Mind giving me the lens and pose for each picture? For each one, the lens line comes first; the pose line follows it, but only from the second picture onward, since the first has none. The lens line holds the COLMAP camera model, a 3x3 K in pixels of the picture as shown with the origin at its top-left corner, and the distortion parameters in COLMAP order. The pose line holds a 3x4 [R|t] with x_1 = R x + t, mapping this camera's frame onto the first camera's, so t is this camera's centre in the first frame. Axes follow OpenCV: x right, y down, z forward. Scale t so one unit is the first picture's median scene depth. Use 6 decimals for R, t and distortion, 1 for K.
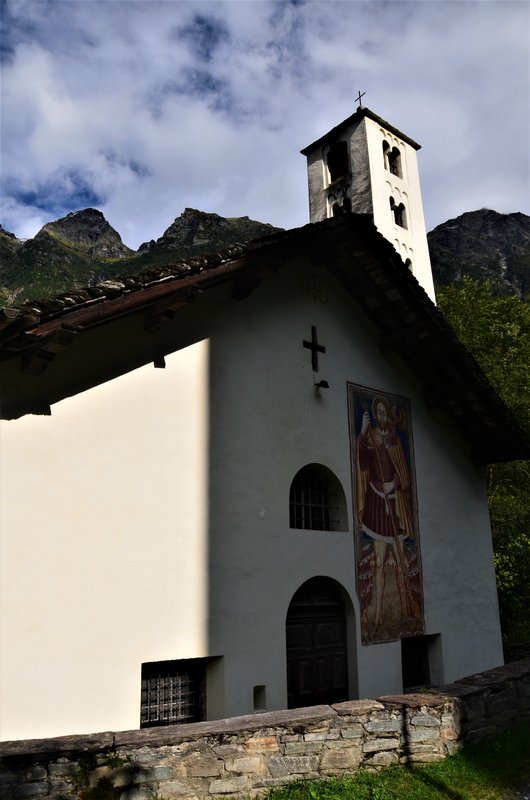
lens RADIAL K [[633.5, 0, 266.1], [0, 633.5, 400.2], [0, 0, 1]] dist [-0.152256, 0.133074]
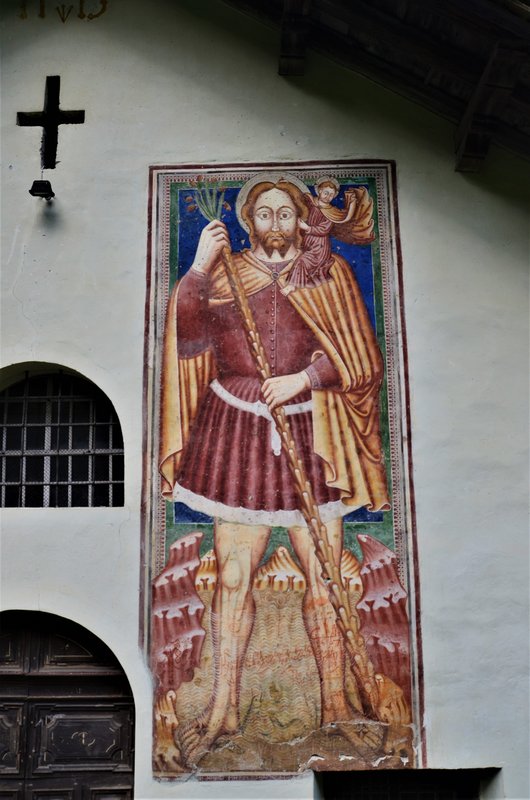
lens RADIAL K [[721.5, 0, 264.6], [0, 721.5, 399.1], [0, 0, 1]] dist [-0.080135, 0.035410]
pose [[0.745856, -0.134358, -0.652416, 0.501094], [0.195022, 0.980574, 0.021016, 0.137842], [0.636918, -0.142910, 0.757570, 0.659583]]
